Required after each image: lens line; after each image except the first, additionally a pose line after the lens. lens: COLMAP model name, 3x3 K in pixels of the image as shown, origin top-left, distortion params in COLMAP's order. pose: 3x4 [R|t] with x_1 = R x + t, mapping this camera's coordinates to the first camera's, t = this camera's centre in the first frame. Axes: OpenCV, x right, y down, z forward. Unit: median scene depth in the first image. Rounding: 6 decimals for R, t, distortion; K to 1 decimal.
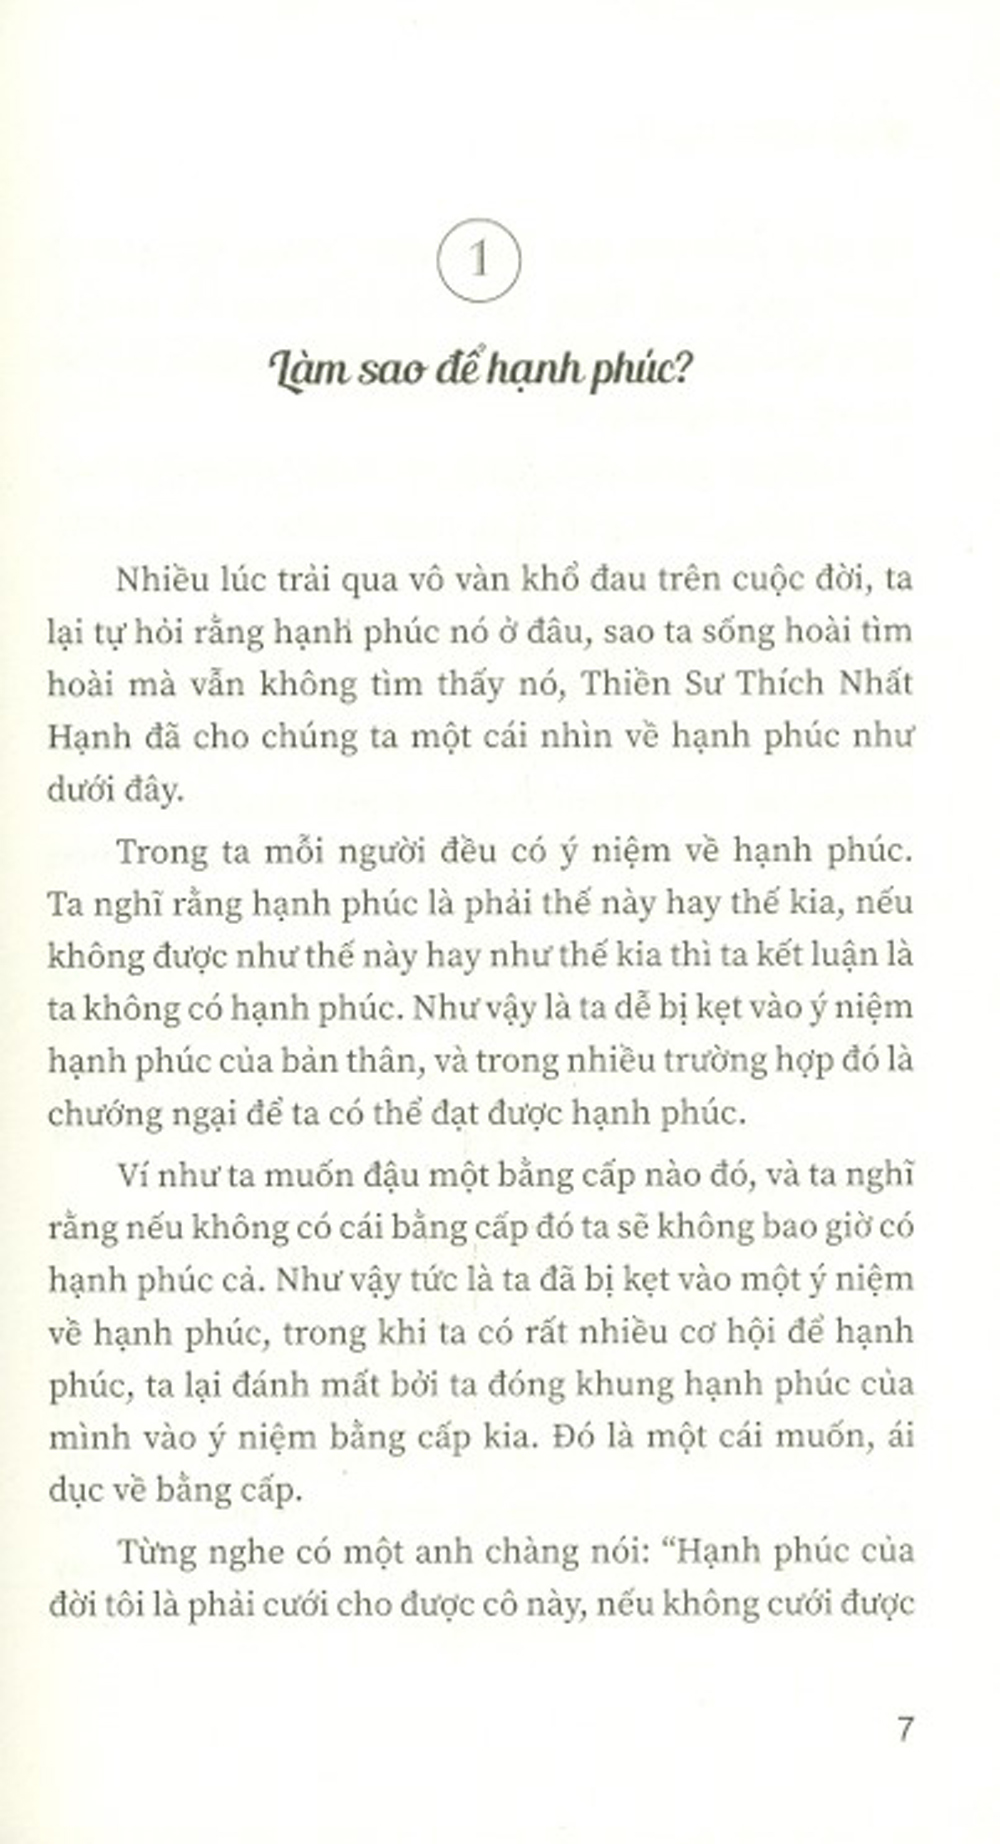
lens RADIAL K [[739.8, 0, 500.1], [0, 739.8, 934.5], [0, 0, 1]] dist [-0.002595, -0.000270]
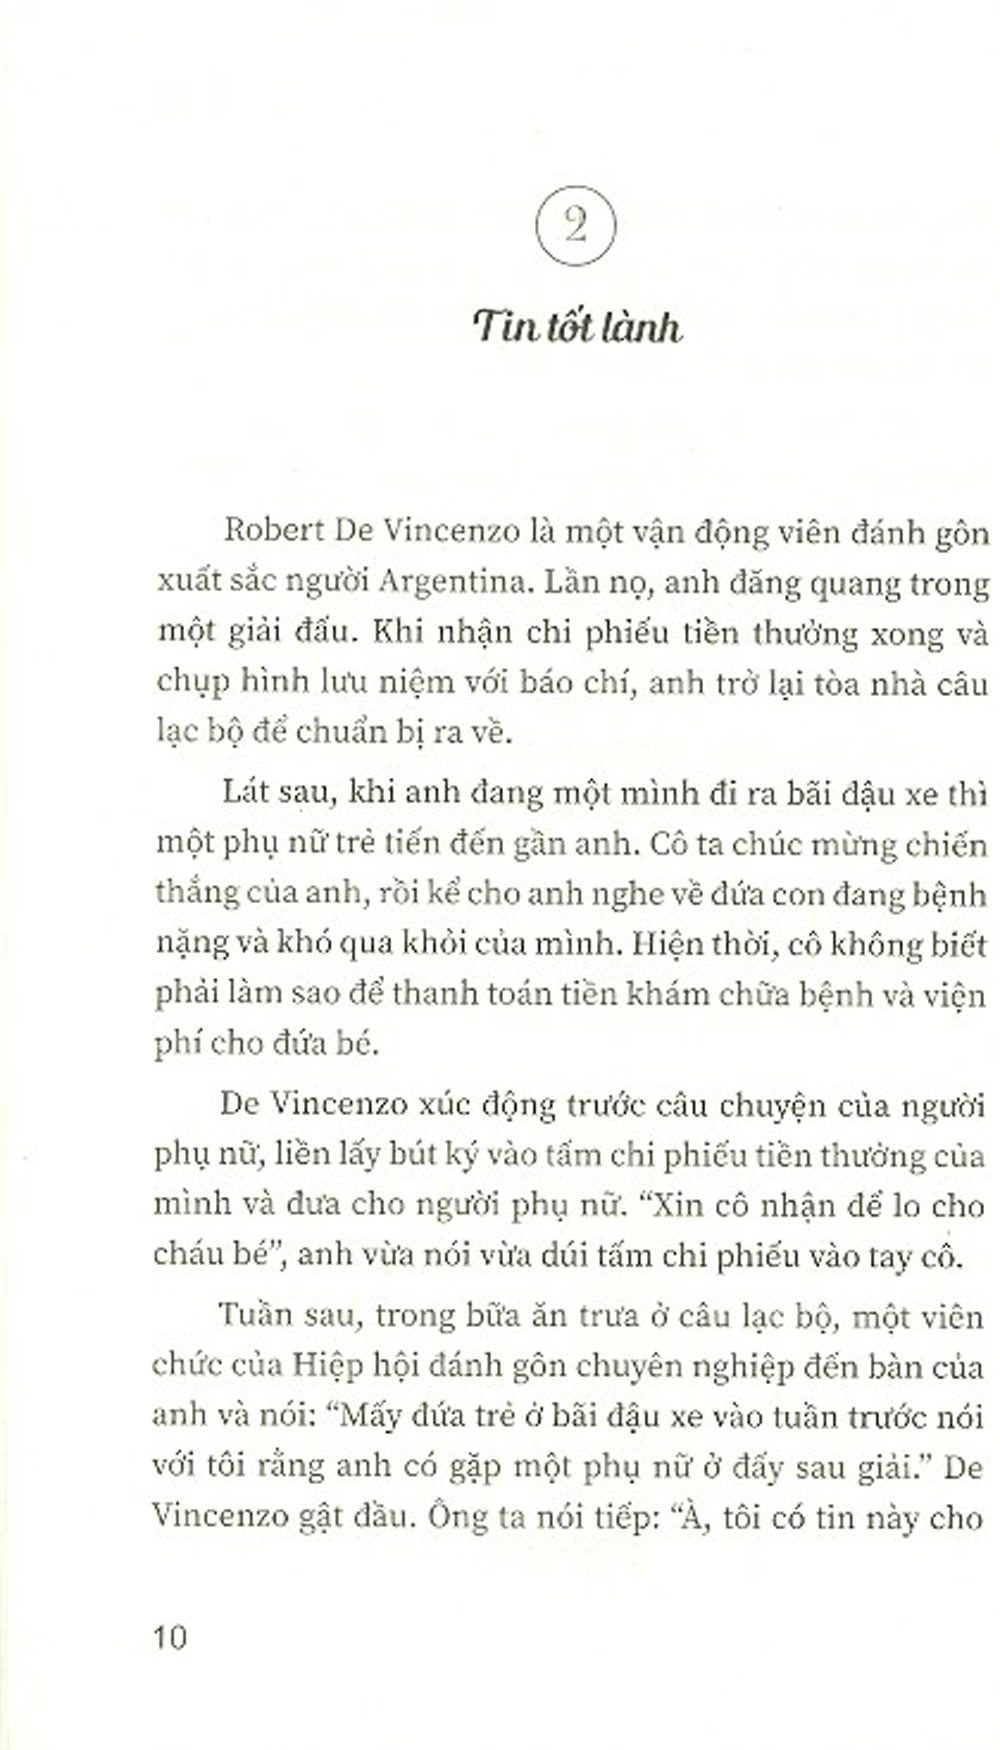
lens RADIAL K [[710.9, 0, 500.0], [0, 710.9, 875.0], [0, 0, 1]] dist [0.000464, -0.000033]
pose [[0.999968, 0.007938, -0.000044, -0.153853], [-0.007938, 0.999965, 0.002823, 0.000429], [0.000066, -0.002822, 0.999996, -0.000100]]
